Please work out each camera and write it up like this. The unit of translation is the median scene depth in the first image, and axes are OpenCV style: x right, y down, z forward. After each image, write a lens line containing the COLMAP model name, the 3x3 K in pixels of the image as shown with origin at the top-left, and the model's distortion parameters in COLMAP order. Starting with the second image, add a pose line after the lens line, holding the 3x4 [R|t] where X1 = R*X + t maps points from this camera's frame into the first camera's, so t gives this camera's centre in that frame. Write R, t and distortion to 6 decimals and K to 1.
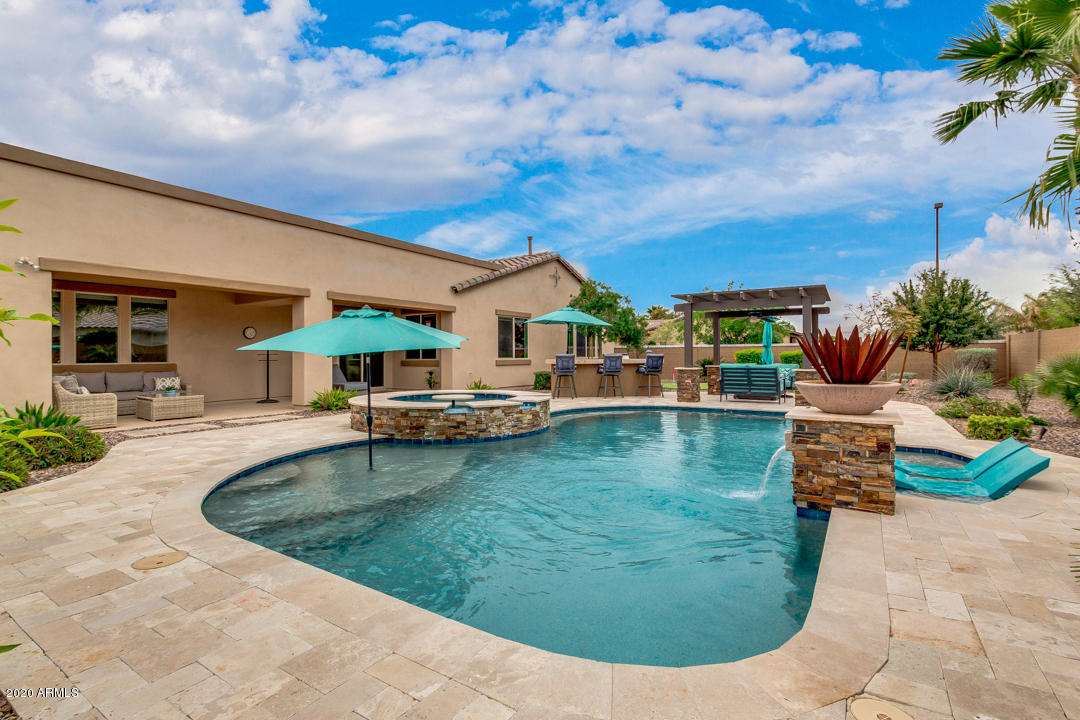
lens RADIAL K [[496.8, 0, 539.6], [0, 496.8, 353.2], [0, 0, 1]] dist [-0.000307, -0.000275]
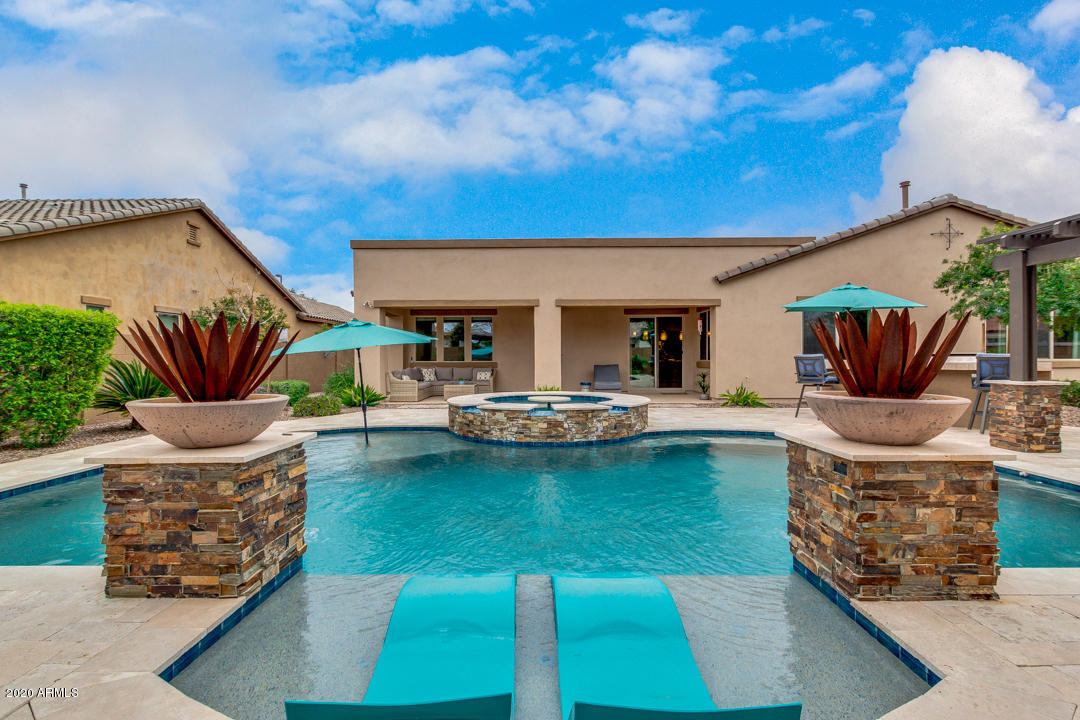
lens RADIAL K [[496.5, 0, 540.0], [0, 496.5, 360.0], [0, 0, 1]] dist [0.003169, -0.000450]
pose [[0.542092, 0.006345, -0.840295, 0.350075], [0.004729, 0.999933, 0.010601, 0.000590], [0.840306, -0.009721, 0.542025, 0.248490]]
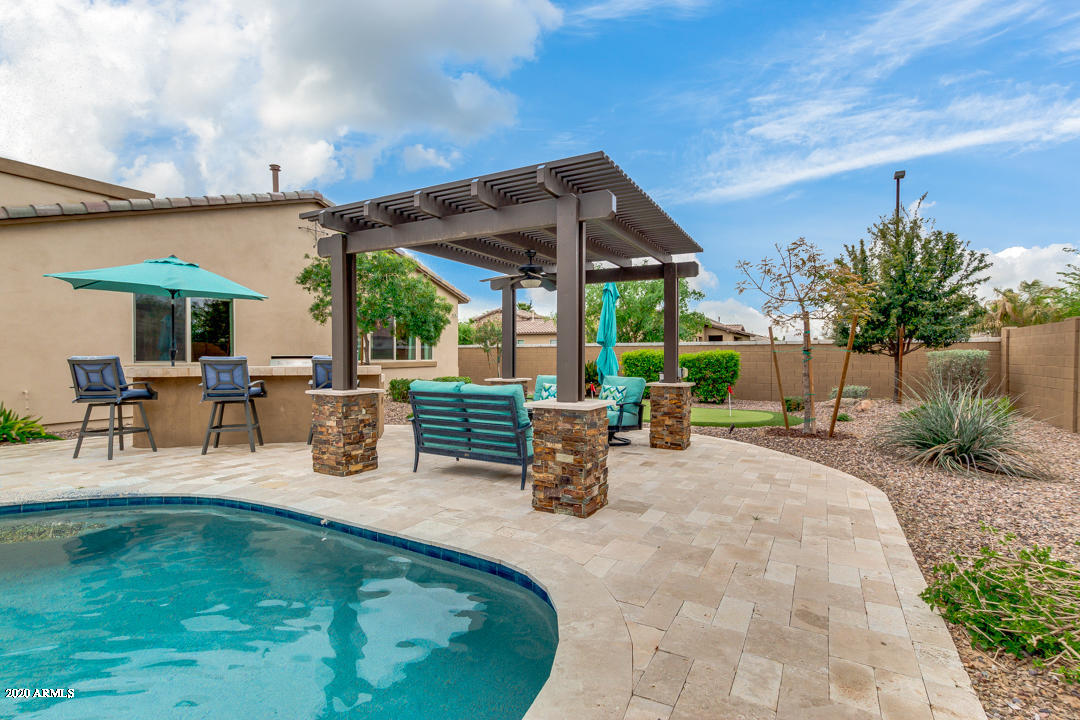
lens RADIAL K [[496.5, 0, 540.0], [0, 496.5, 360.0], [0, 0, 1]] dist [0.003169, -0.000450]
pose [[0.998266, 0.004909, 0.058660, 0.337827], [-0.005633, 0.999910, 0.012190, -0.001456], [-0.058595, -0.012499, 0.998204, 0.437927]]
